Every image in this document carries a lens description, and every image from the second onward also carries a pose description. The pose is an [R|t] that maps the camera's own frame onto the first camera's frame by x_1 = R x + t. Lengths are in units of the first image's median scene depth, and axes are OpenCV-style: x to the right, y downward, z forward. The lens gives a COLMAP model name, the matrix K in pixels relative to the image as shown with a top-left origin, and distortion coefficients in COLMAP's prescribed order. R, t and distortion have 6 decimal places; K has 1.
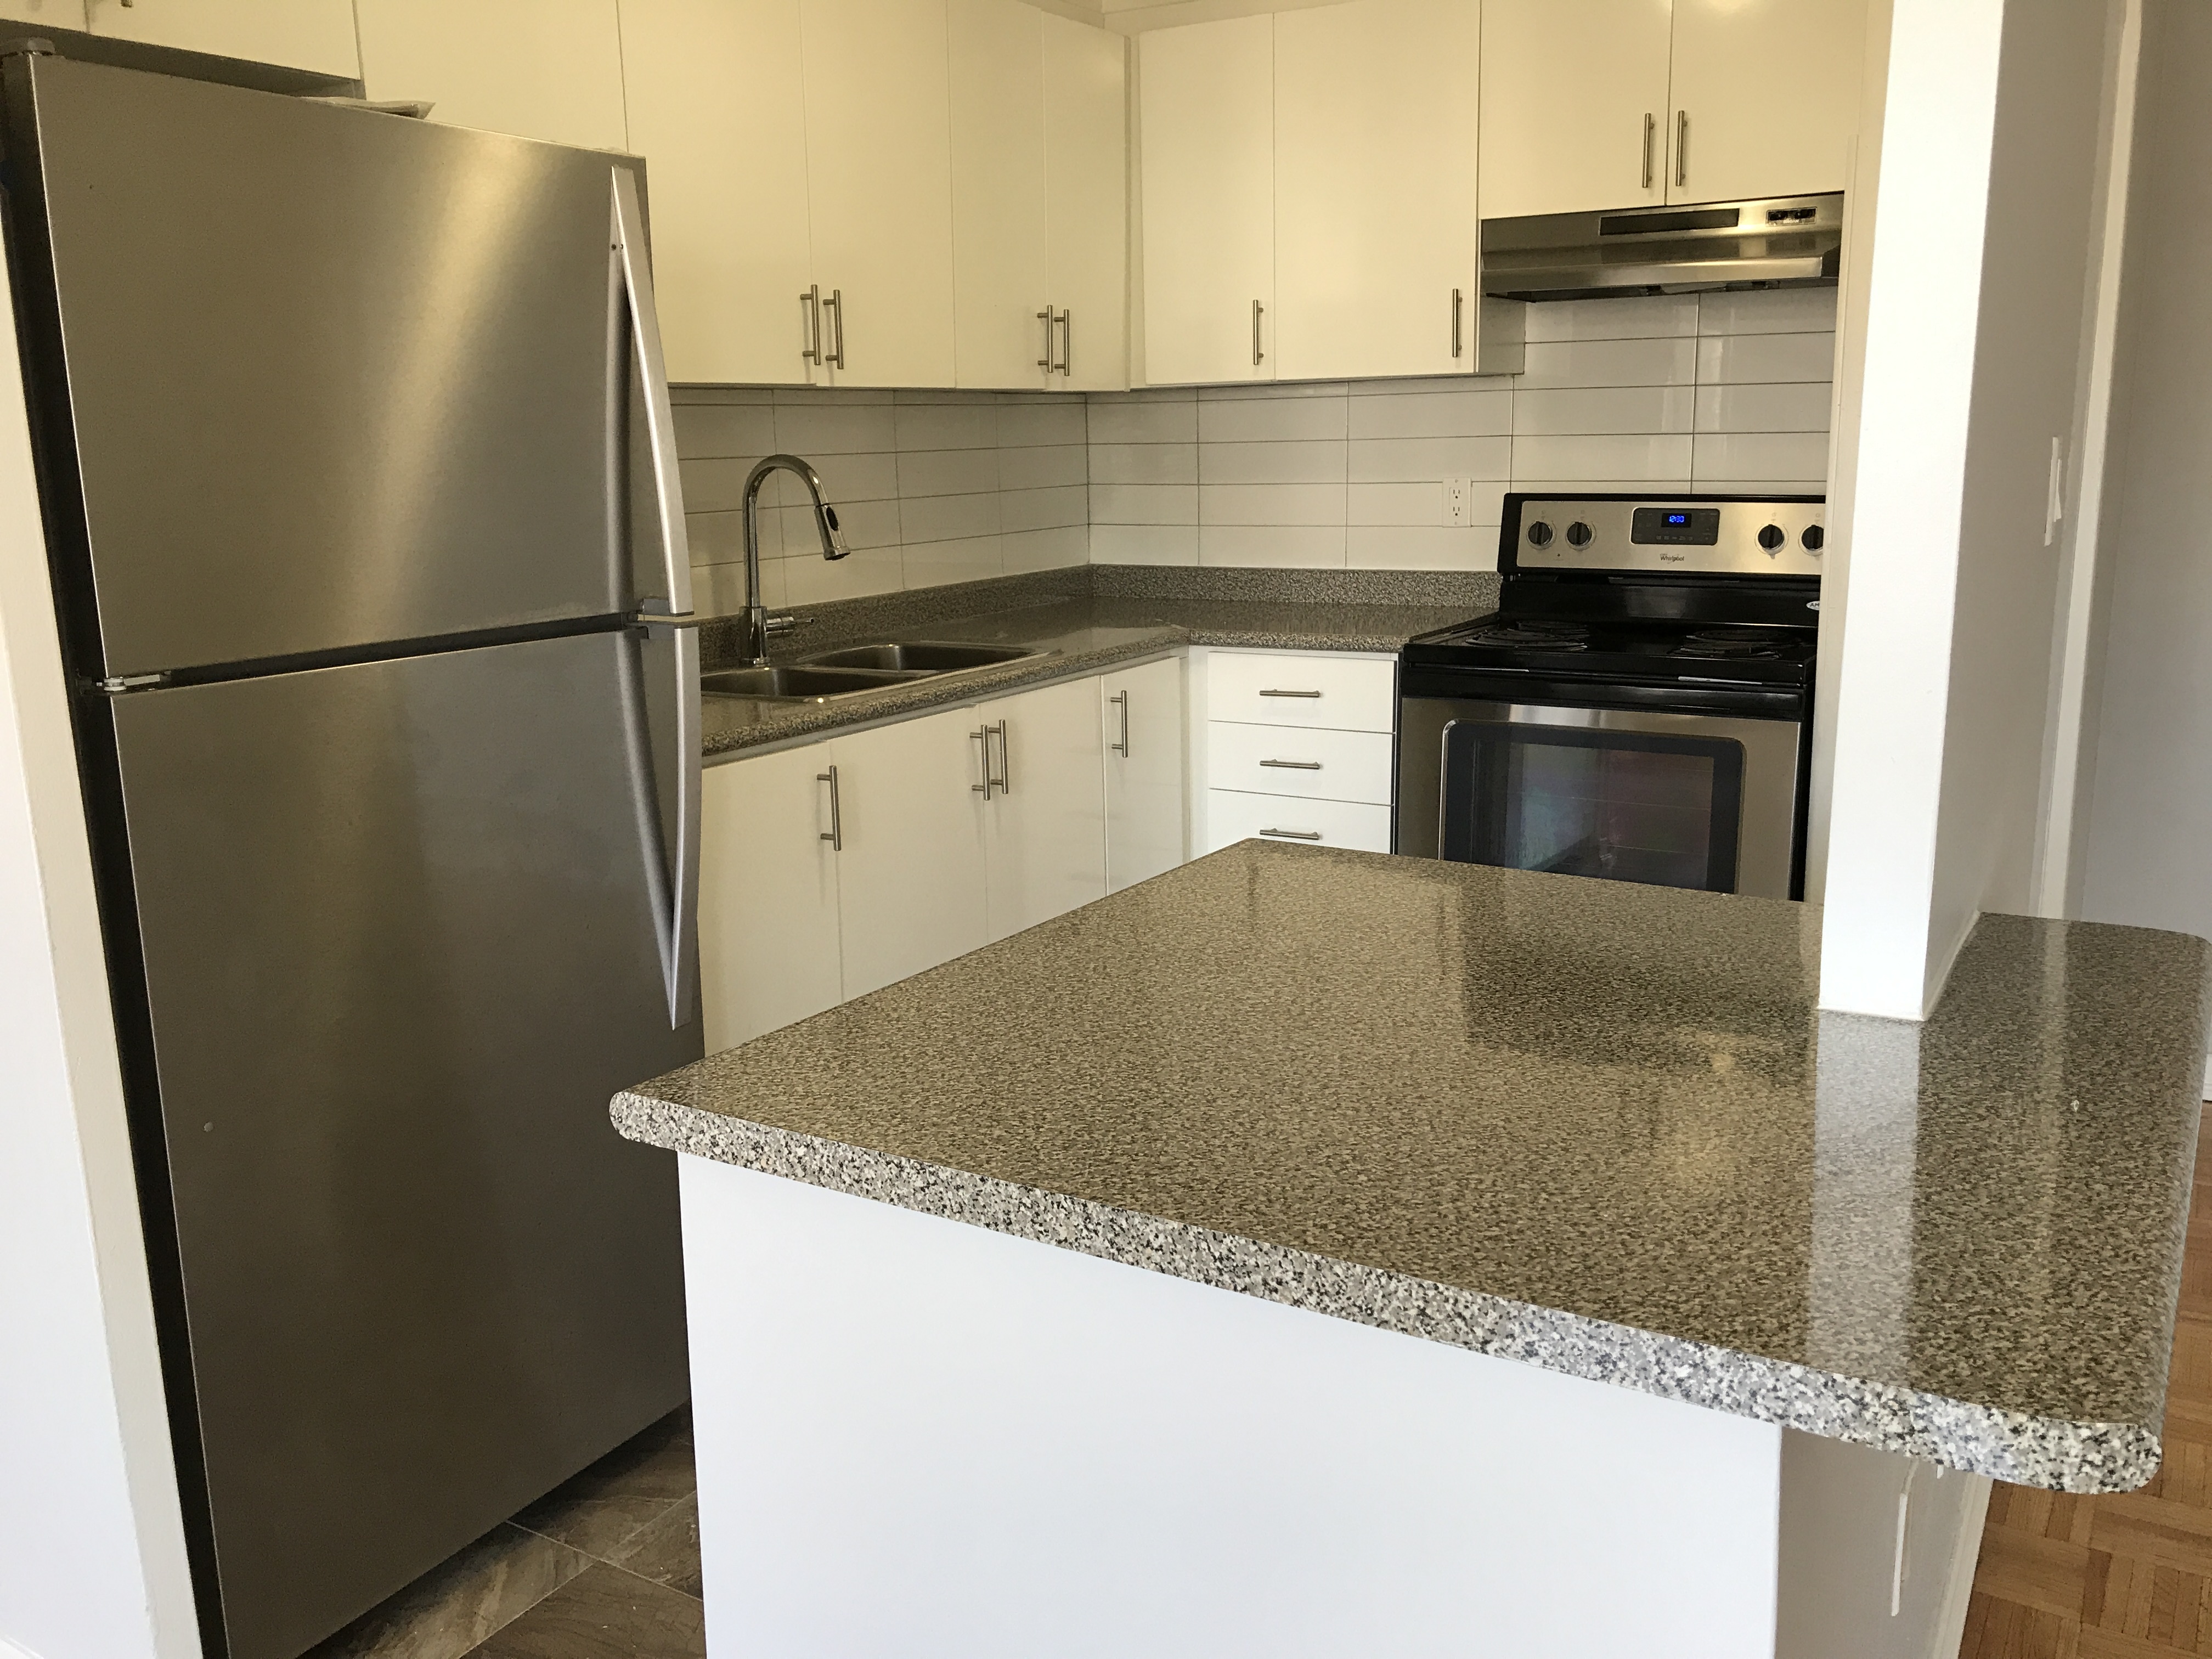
lens RADIAL K [[1833.2, 0, 1106.0], [0, 1833.2, 829.5], [0, 0, 1]] dist [0.081939, -0.001859]
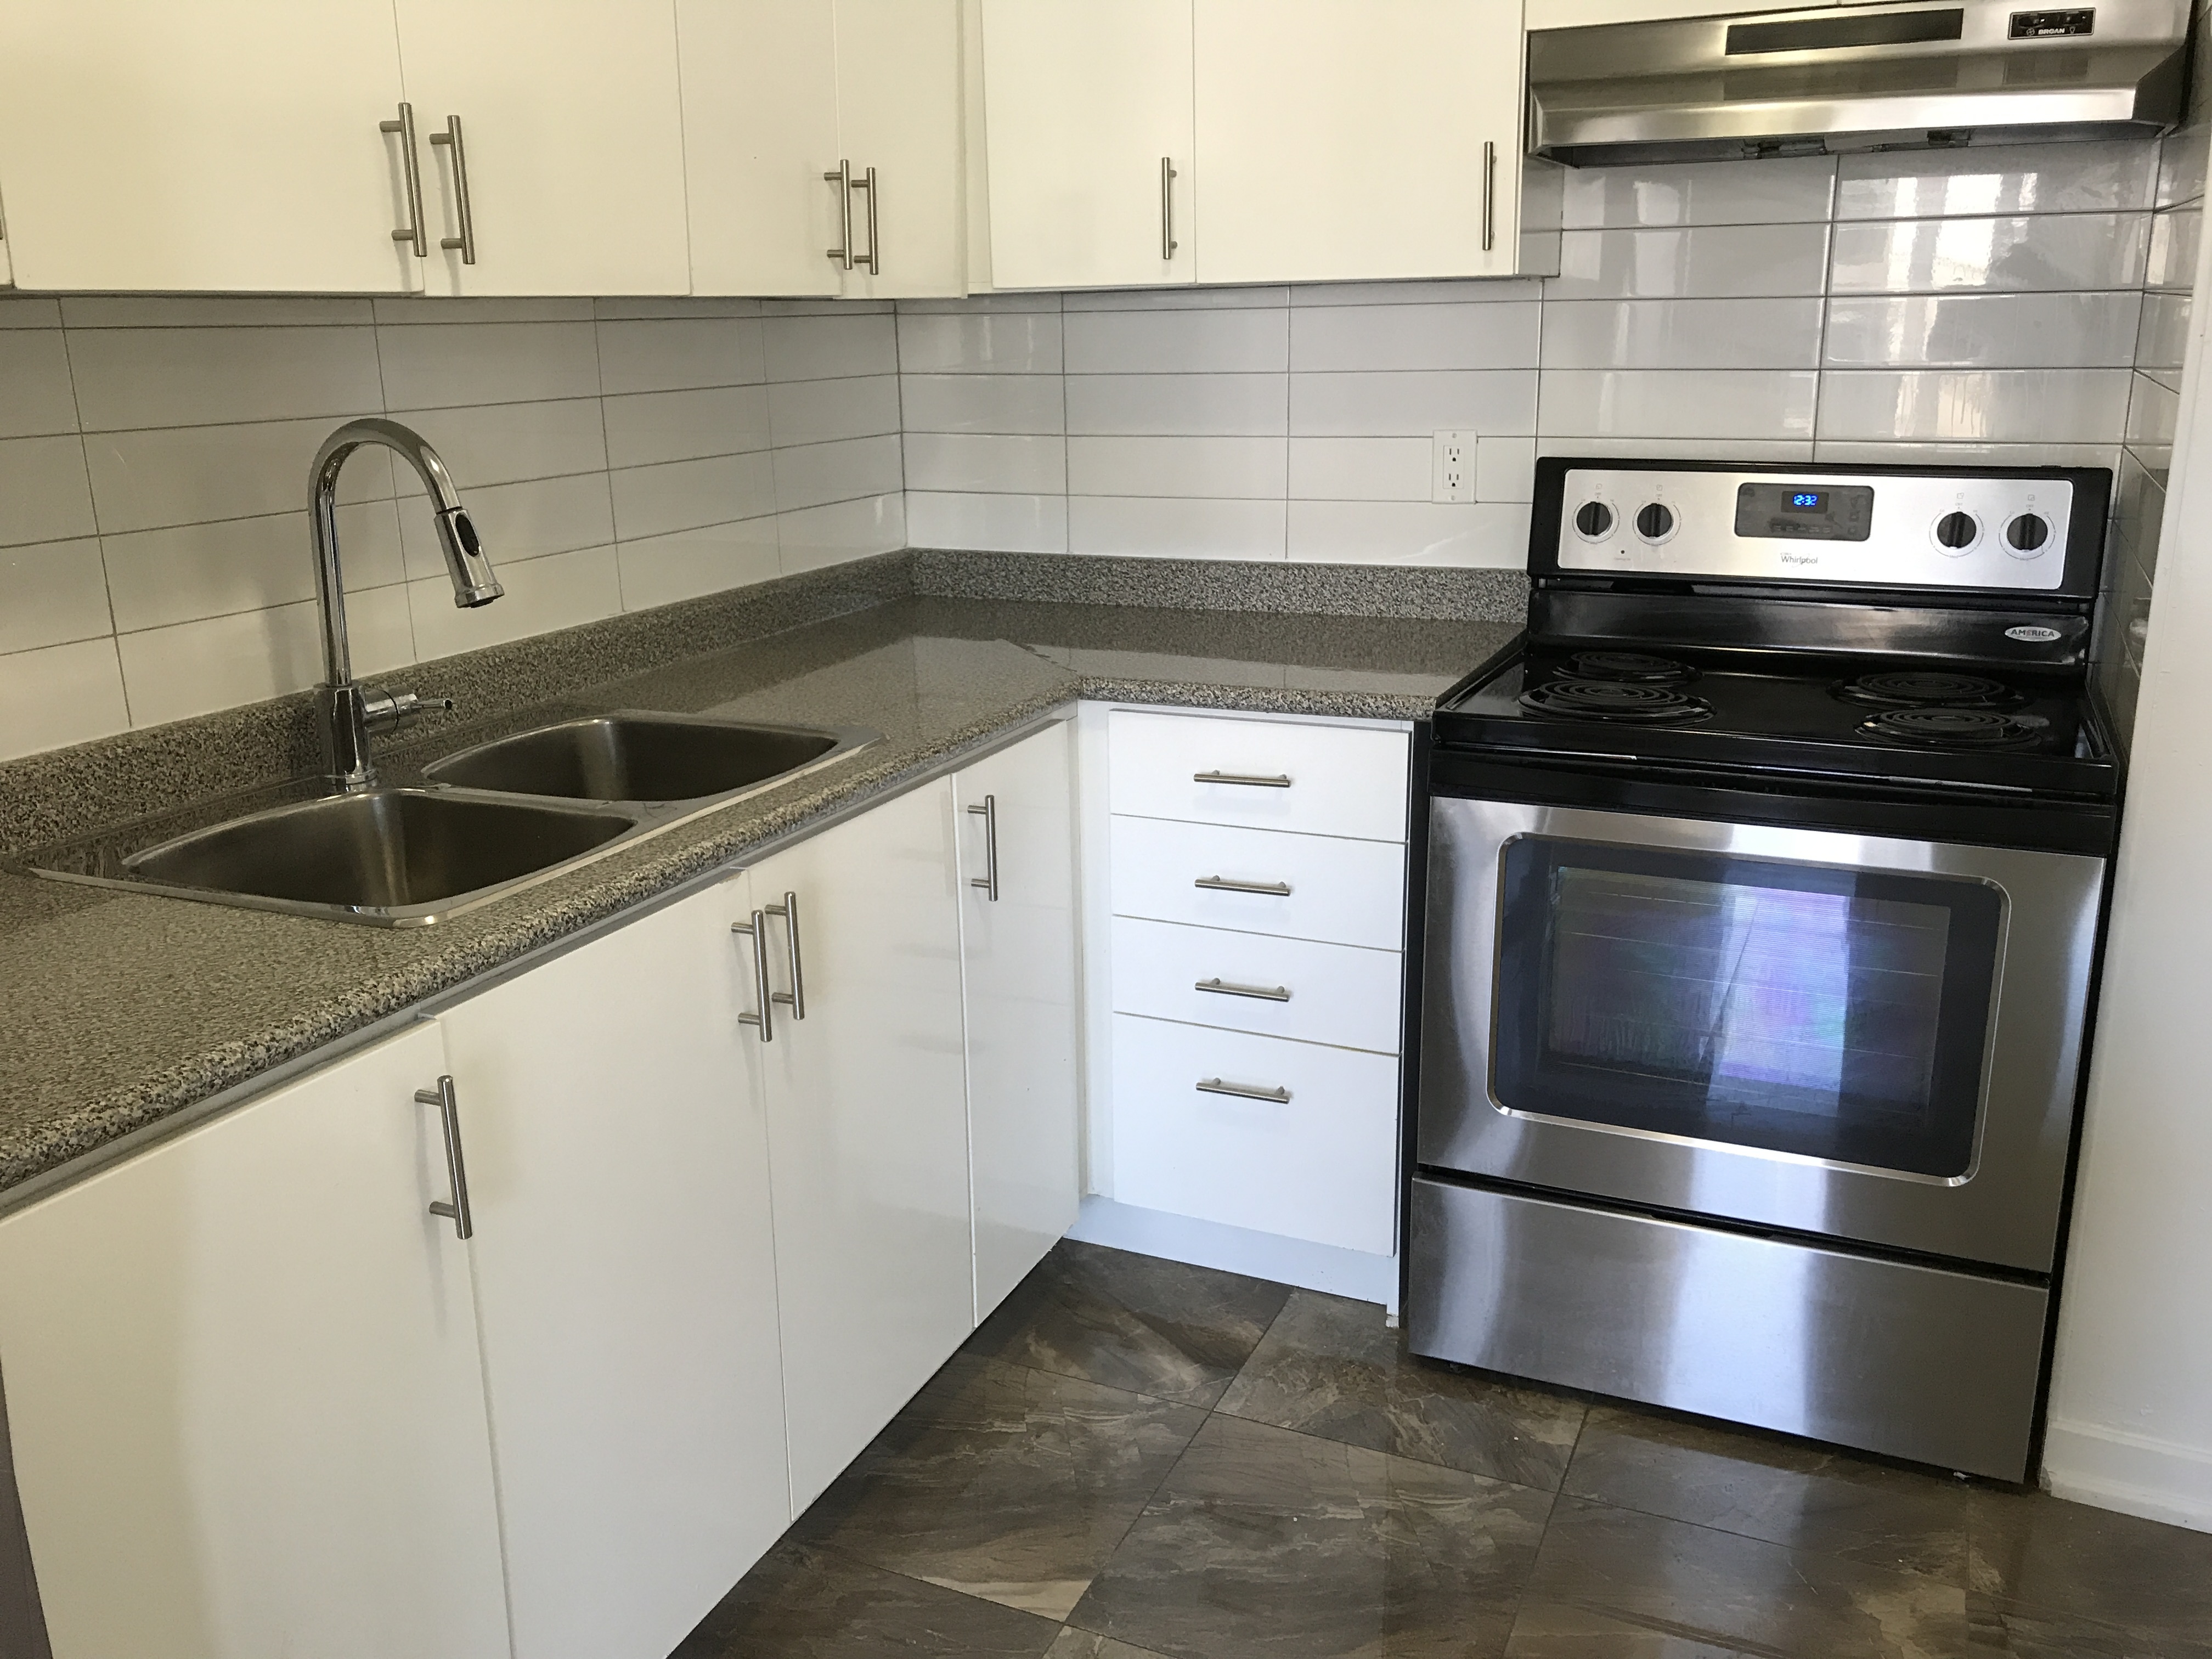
lens RADIAL K [[1851.1, 0, 1106.0], [0, 1851.1, 829.5], [0, 0, 1]] dist [0.067083, -0.145925]
pose [[0.993288, -0.028485, 0.112102, -0.019774], [0.022636, 0.998332, 0.053110, -0.091761], [-0.113428, -0.050216, 0.992276, 0.361251]]
